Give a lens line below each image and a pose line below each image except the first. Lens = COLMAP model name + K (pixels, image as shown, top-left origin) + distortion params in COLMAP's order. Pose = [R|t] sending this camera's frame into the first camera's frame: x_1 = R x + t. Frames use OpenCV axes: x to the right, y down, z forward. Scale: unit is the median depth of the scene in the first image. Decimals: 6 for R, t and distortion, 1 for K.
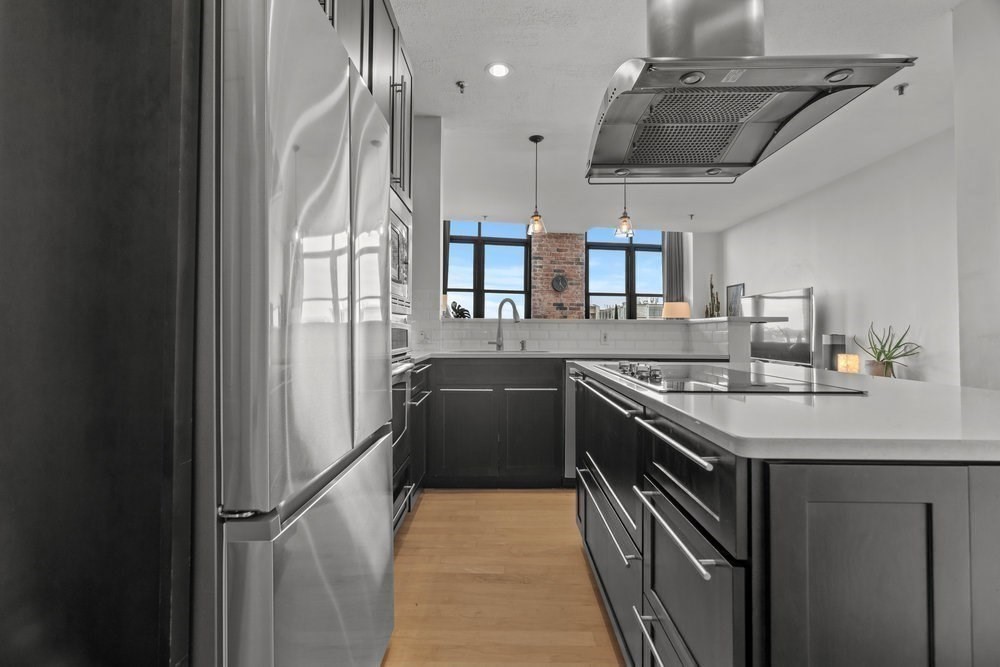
lens RADIAL K [[455.1, 0, 495.0], [0, 455.1, 318.8], [0, 0, 1]] dist [-0.012949, 0.003719]
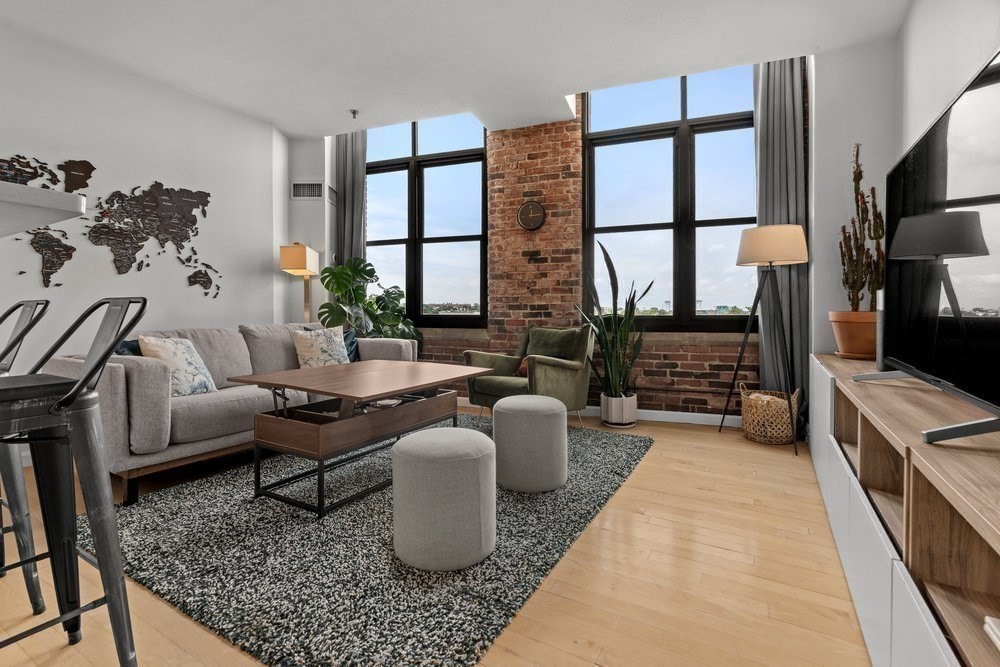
lens RADIAL K [[455.1, 0, 494.7], [0, 455.1, 319.5], [0, 0, 1]] dist [-0.012949, 0.003719]
pose [[0.866363, -0.001870, -0.499411, 0.385005], [0.022636, 0.999112, 0.035527, 0.029611], [0.498901, -0.042084, 0.865637, 0.486137]]
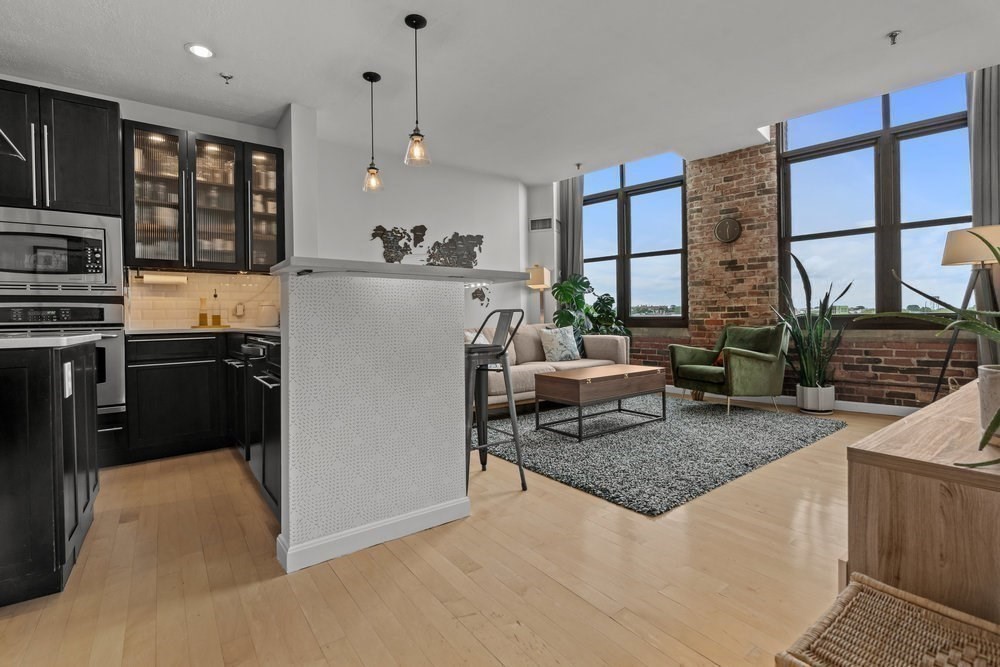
lens RADIAL K [[455.1, 0, 502.4], [0, 455.1, 321.8], [0, 0, 1]] dist [-0.012949, 0.003719]
pose [[0.603137, -0.009696, -0.797579, 0.466955], [0.043129, 0.998860, 0.020472, 0.026554], [0.796471, -0.046746, 0.602867, 0.343137]]
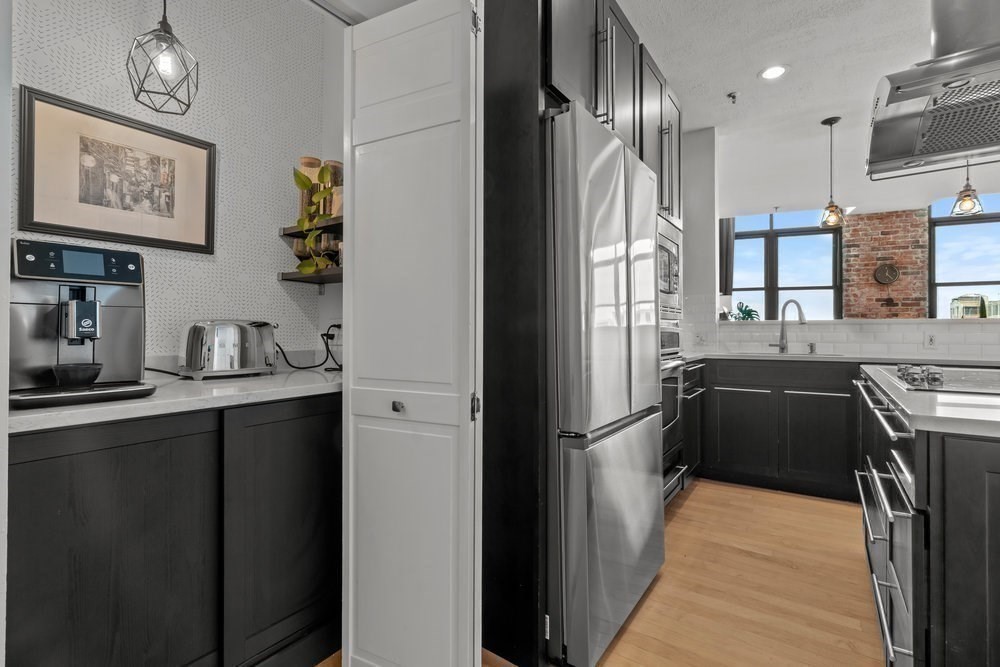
lens RADIAL K [[455.1, 0, 494.7], [0, 455.1, 331.2], [0, 0, 1]] dist [-0.012949, 0.003719]
pose [[0.822535, -0.006568, -0.568676, 0.024897], [0.019691, 0.999663, 0.016937, -0.002816], [0.568373, -0.025129, 0.822387, -0.068952]]
